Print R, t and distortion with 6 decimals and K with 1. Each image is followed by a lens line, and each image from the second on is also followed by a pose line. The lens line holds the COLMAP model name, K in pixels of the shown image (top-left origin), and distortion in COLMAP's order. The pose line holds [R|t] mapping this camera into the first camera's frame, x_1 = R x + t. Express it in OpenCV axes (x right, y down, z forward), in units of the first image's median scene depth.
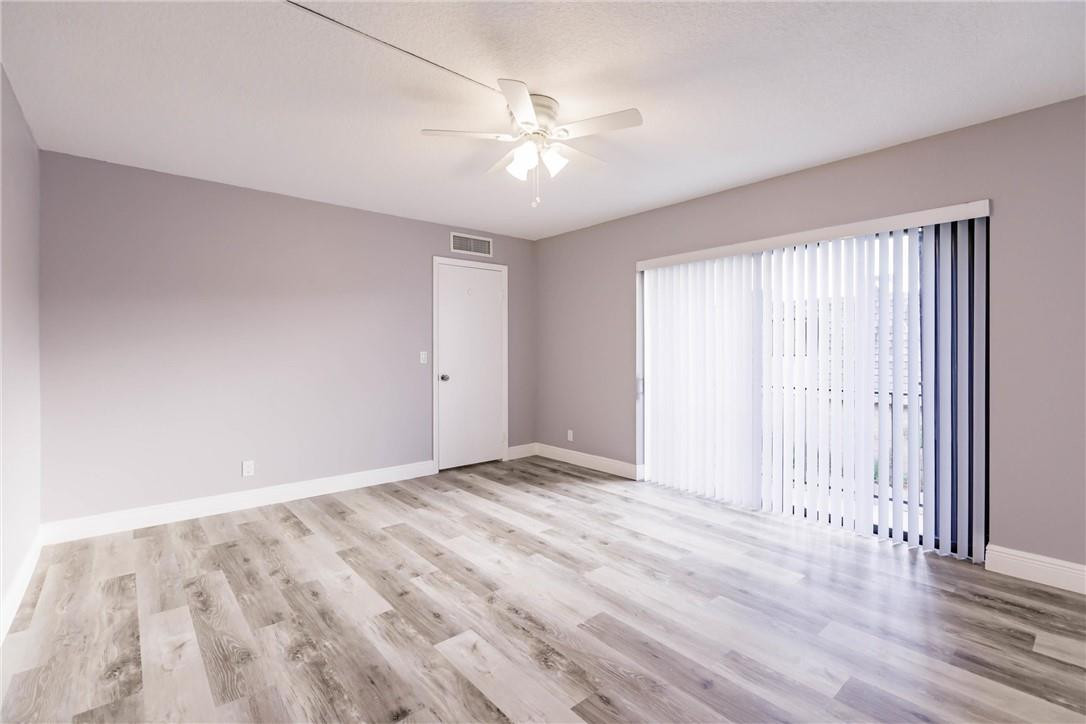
lens RADIAL K [[481.8, 0, 539.1], [0, 481.8, 350.4], [0, 0, 1]] dist [-0.000746, -0.000862]
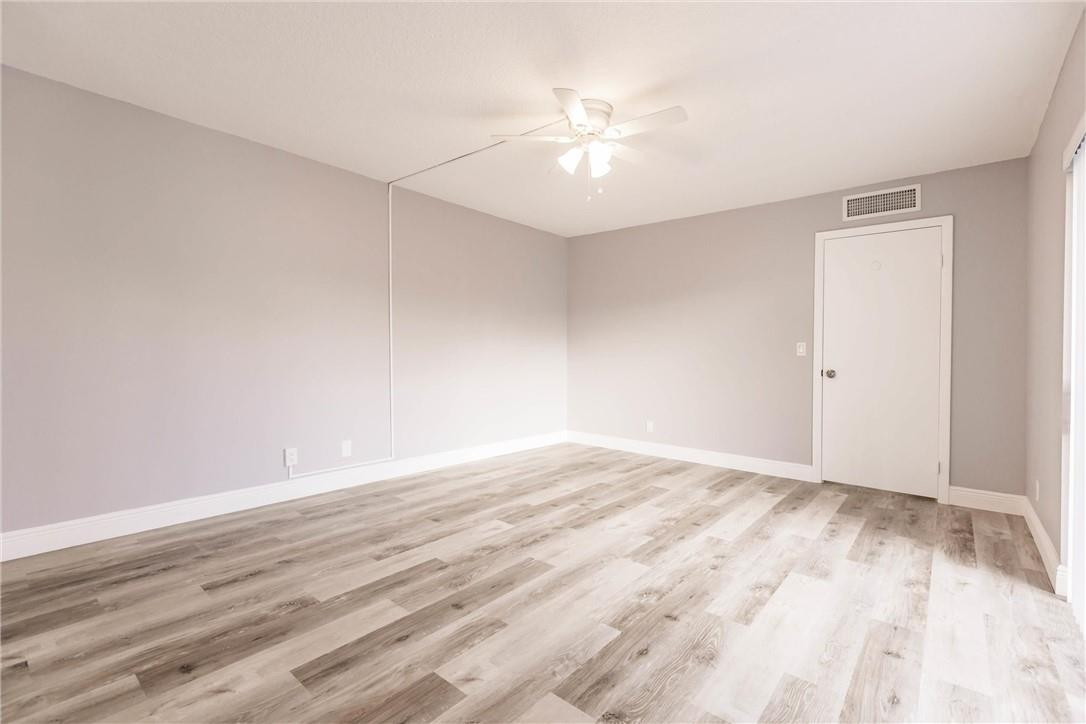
lens RADIAL K [[481.8, 0, 547.8], [0, 481.8, 364.2], [0, 0, 1]] dist [-0.000746, -0.000862]
pose [[0.171625, 0.028892, -0.984739, 0.952168], [-0.016429, 0.999515, 0.026462, 0.044424], [0.985025, 0.011637, 0.172016, 0.630888]]
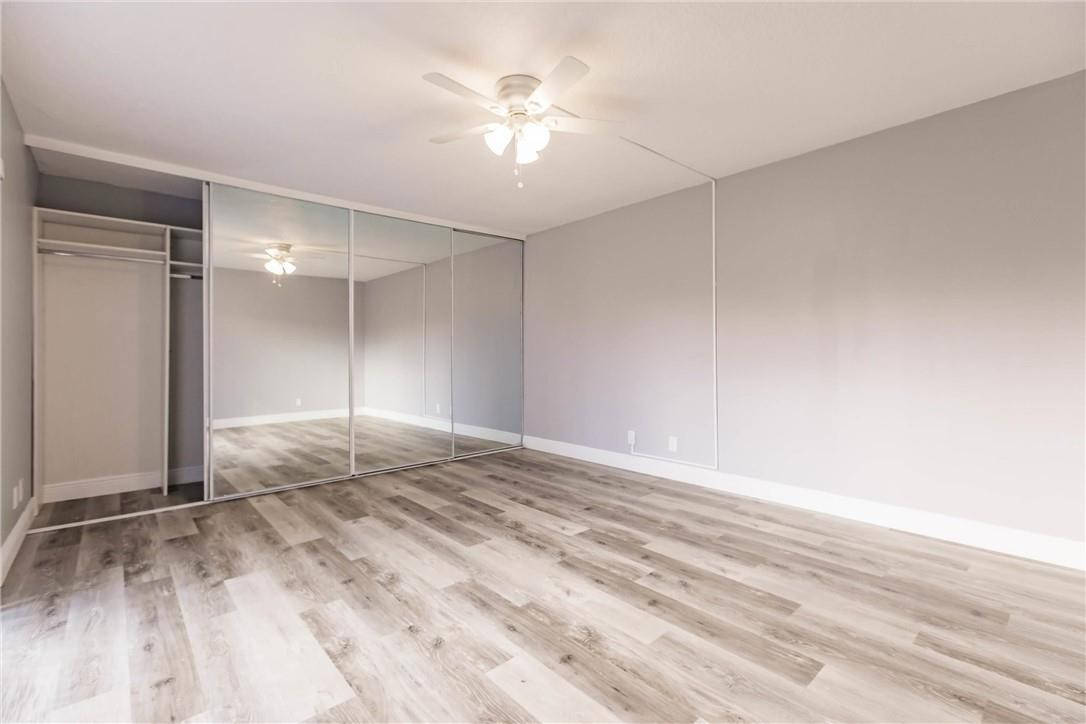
lens RADIAL K [[481.8, 0, 543.4], [0, 481.8, 359.0], [0, 0, 1]] dist [-0.000746, -0.000862]
pose [[-0.999537, 0.010236, -0.028641, -0.023764], [0.009905, 0.999883, 0.011692, 0.043042], [0.028757, 0.011403, -0.999521, 1.774975]]
